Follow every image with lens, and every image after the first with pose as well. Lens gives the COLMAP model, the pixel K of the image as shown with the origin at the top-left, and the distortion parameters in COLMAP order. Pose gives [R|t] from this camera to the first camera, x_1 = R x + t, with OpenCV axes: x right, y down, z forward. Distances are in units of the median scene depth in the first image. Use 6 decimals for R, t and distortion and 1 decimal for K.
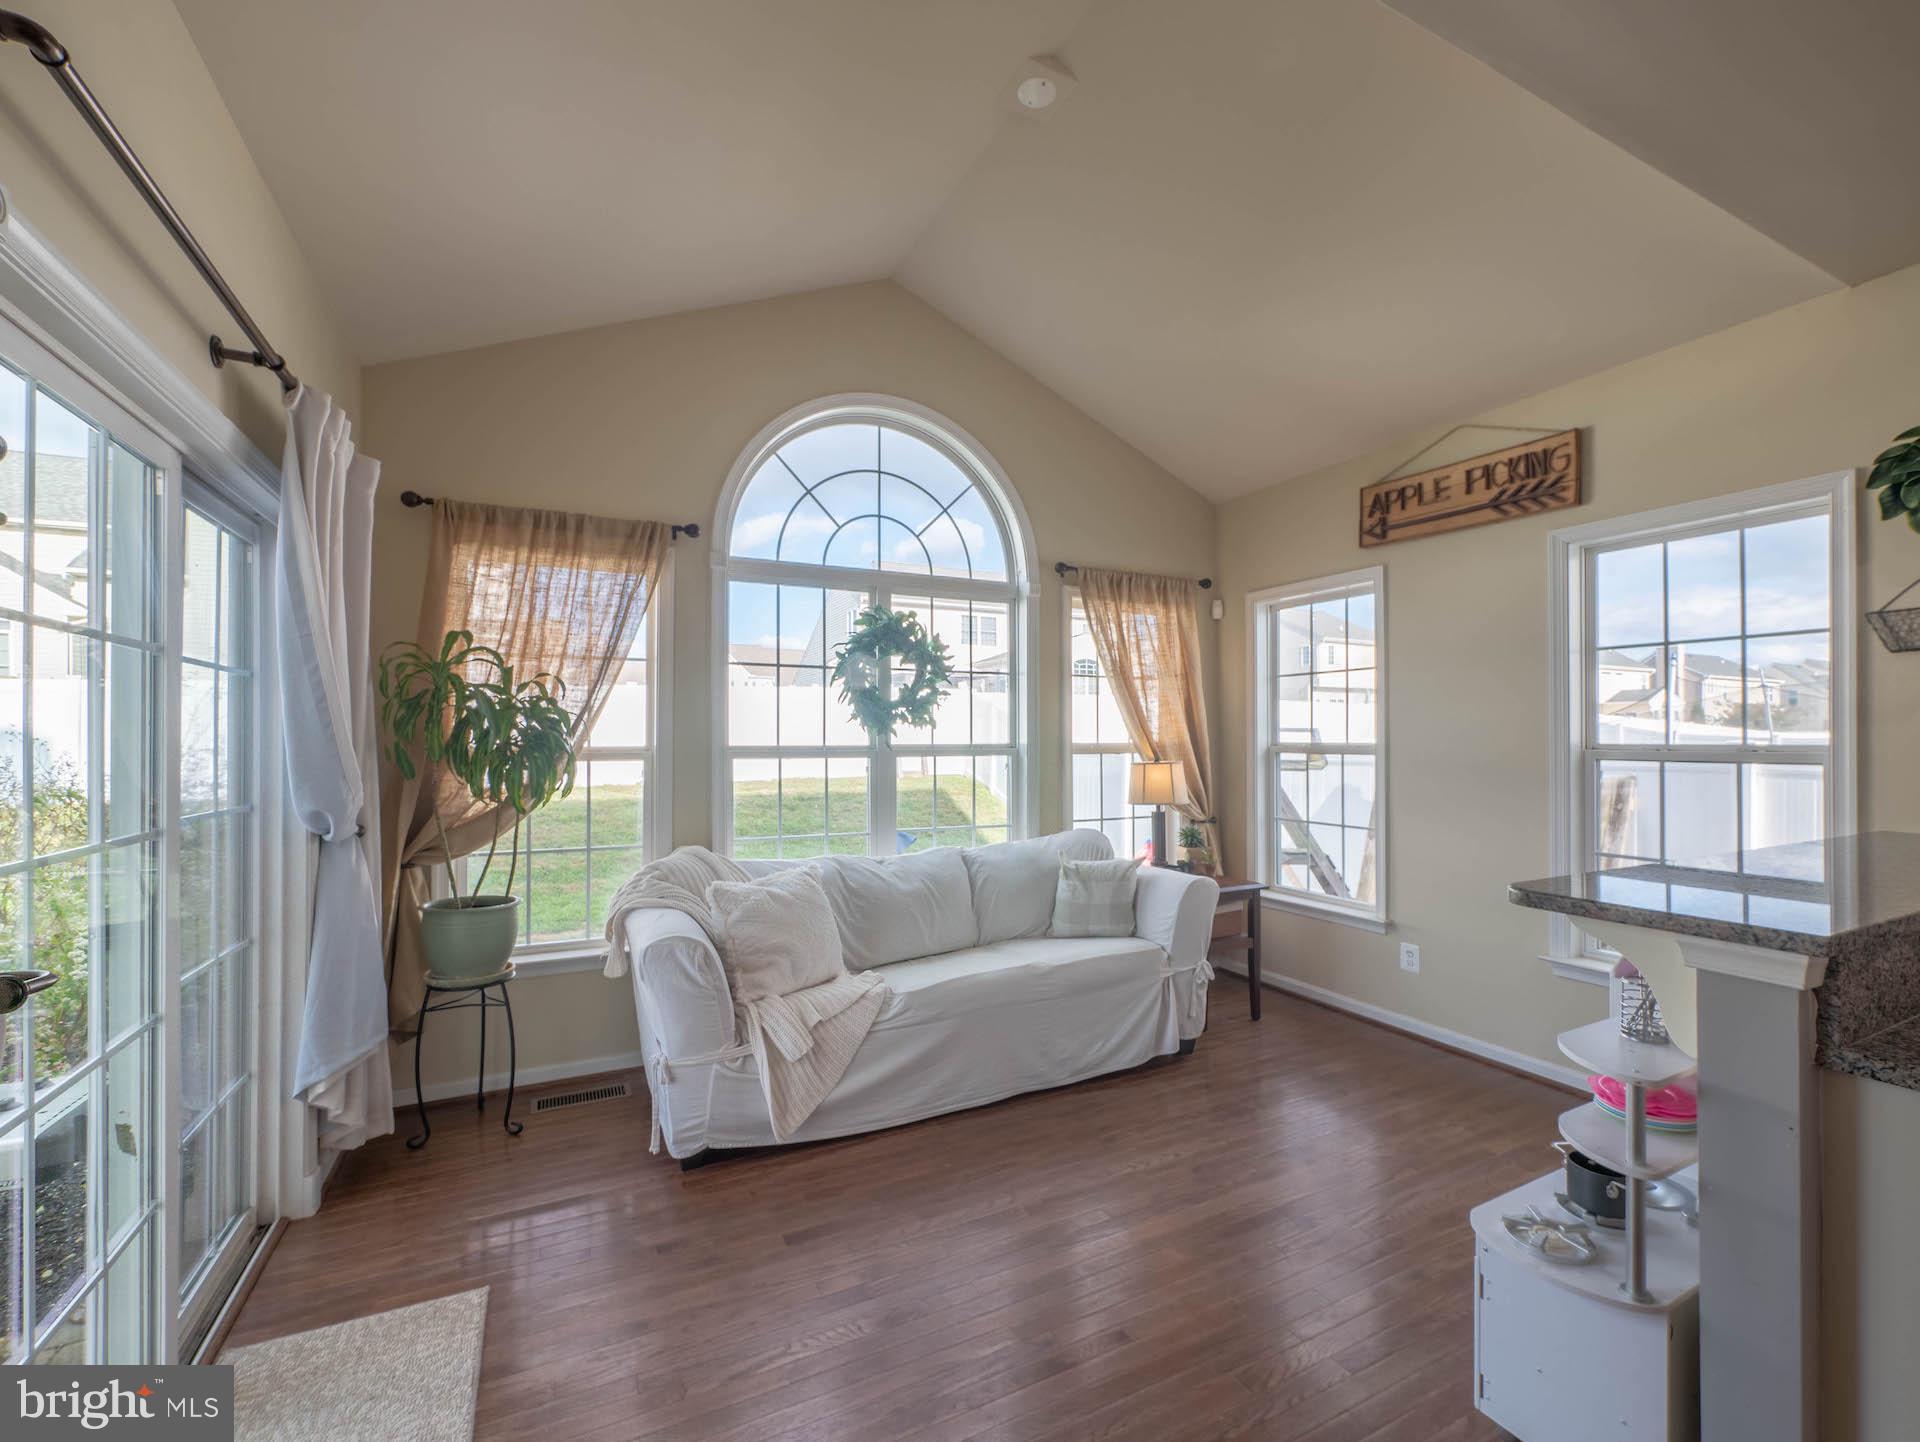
lens RADIAL K [[821.2, 0, 963.7], [0, 821.2, 726.4], [0, 0, 1]] dist [-0.002694, 0.000719]
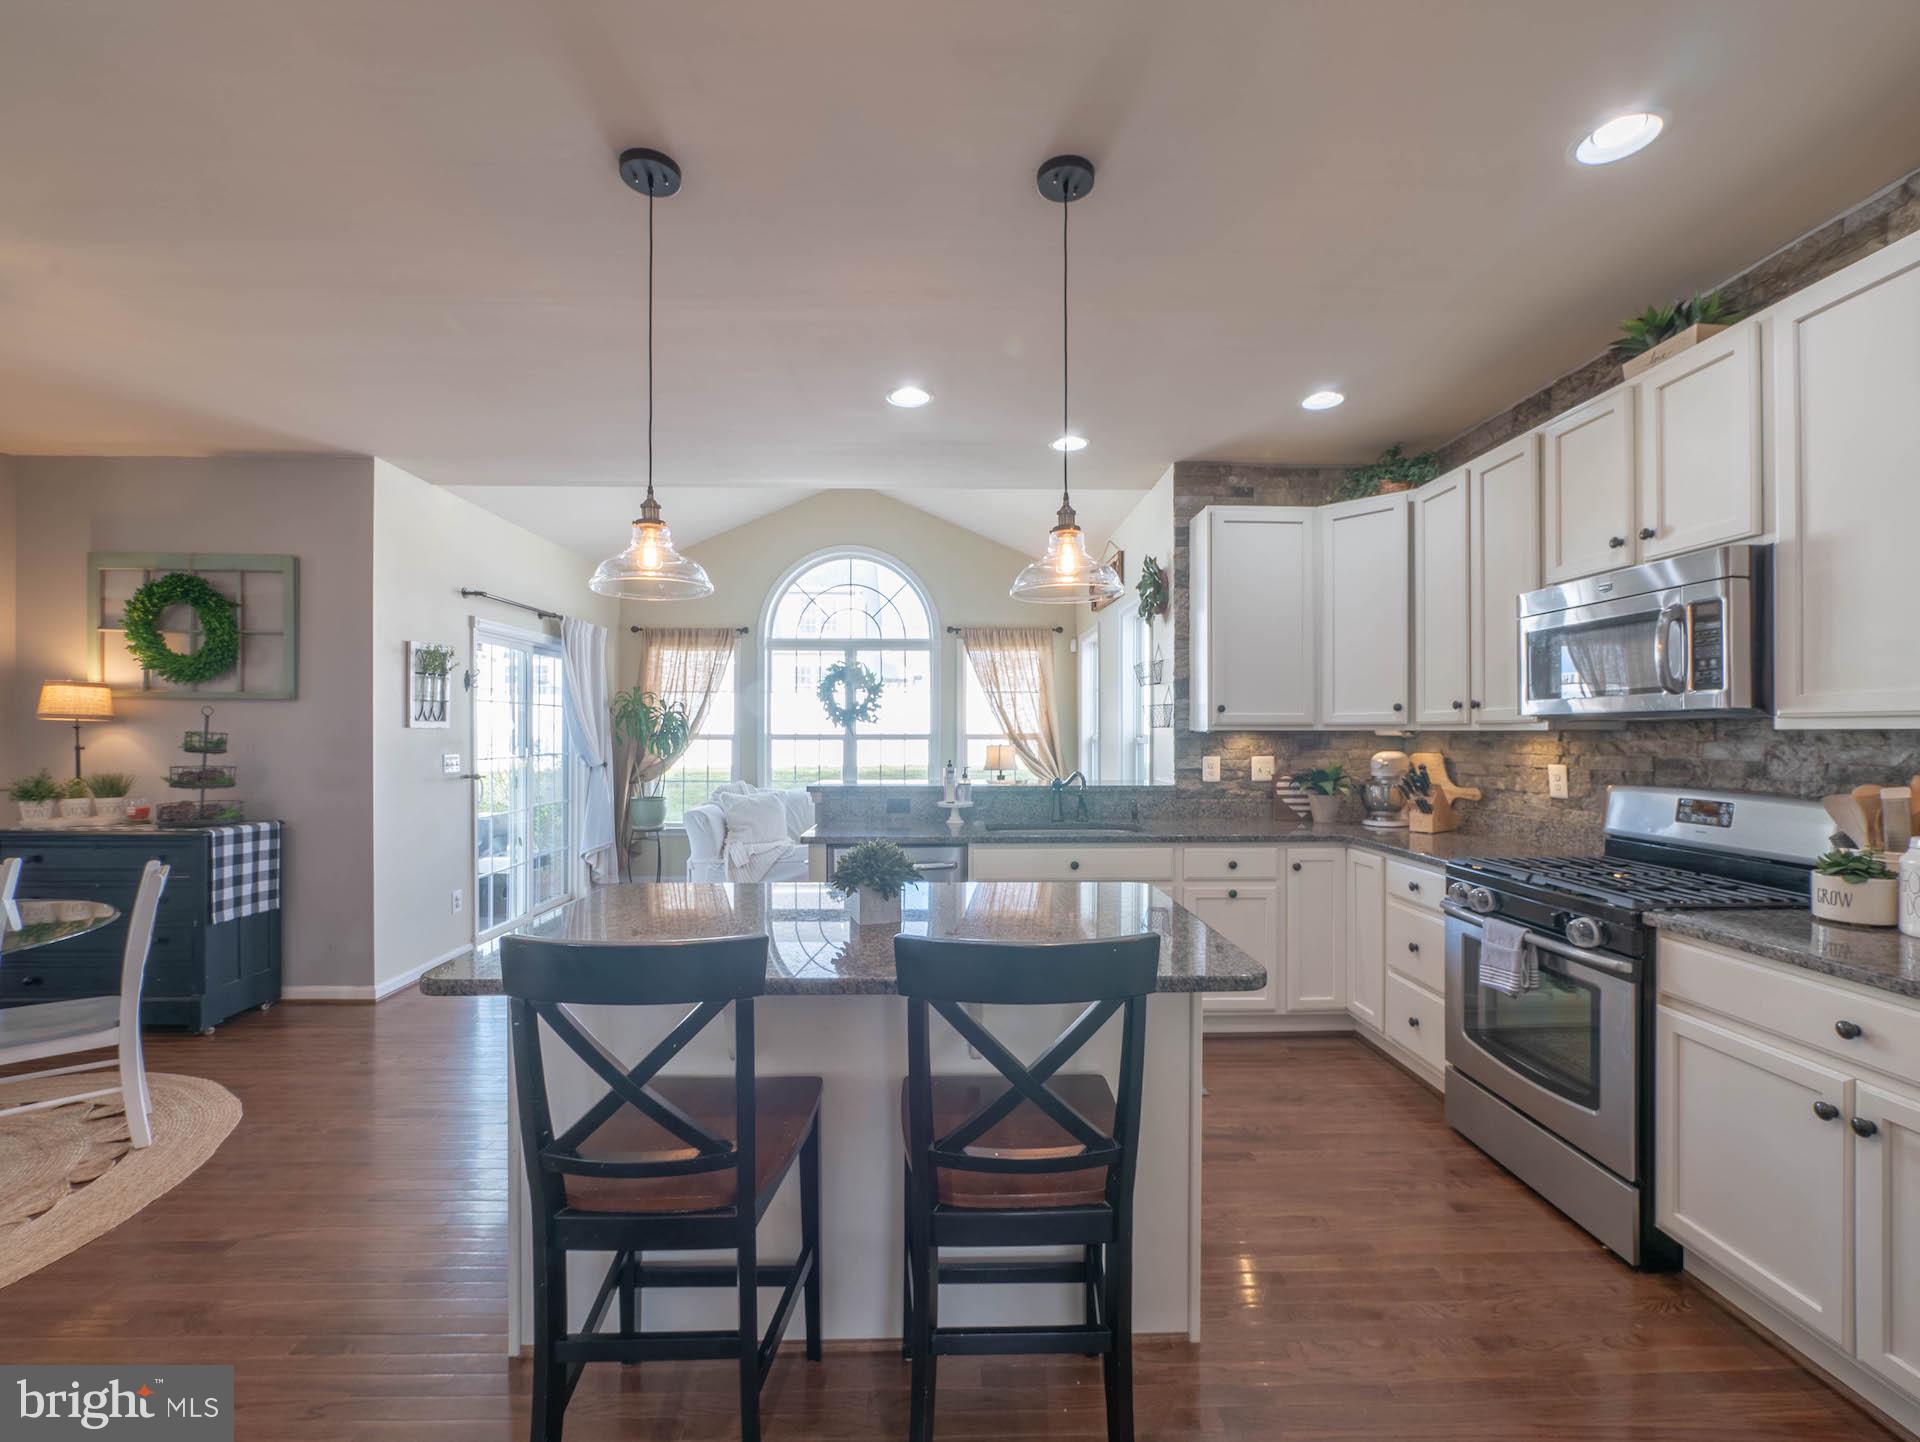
lens RADIAL K [[821.2, 0, 933.2], [0, 821.2, 735.1], [0, 0, 1]] dist [-0.002694, 0.000719]
pose [[0.888147, 0.004260, -0.459540, 0.969927], [0.003968, 0.999849, 0.016939, -0.004814], [0.459542, -0.016868, 0.887996, -0.584947]]
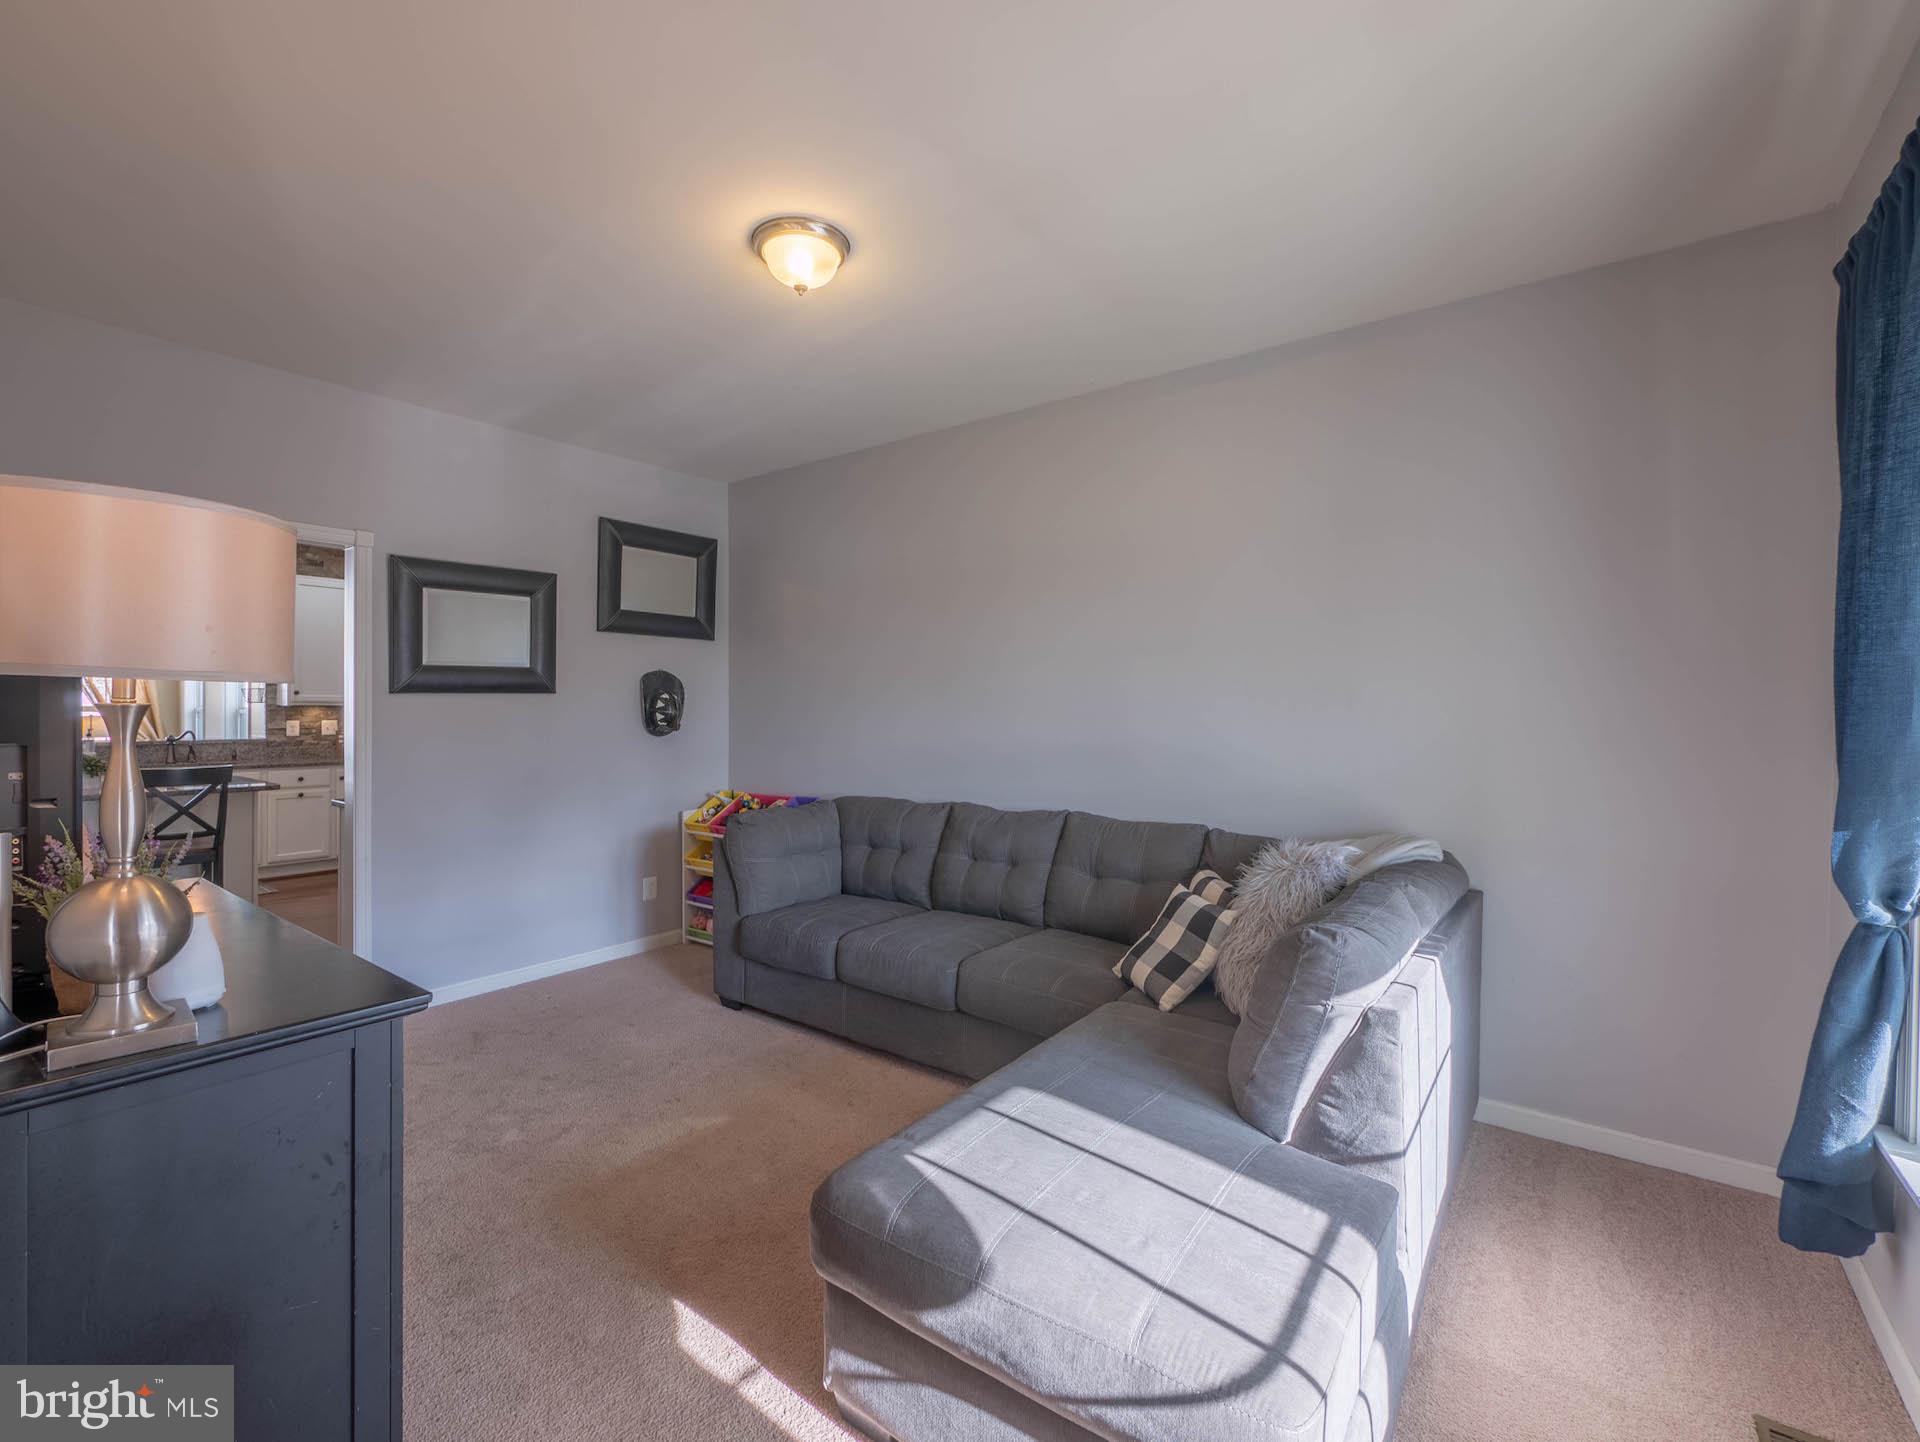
lens RADIAL K [[846.9, 0, 952.2], [0, 846.9, 715.5], [0, 0, 1]] dist [-0.013365, -0.000098]
pose [[0.898205, 0.004325, 0.439555, 1.316613], [-0.014753, 0.999685, 0.020310, -0.029275], [-0.439328, -0.024727, 0.897986, -1.850069]]
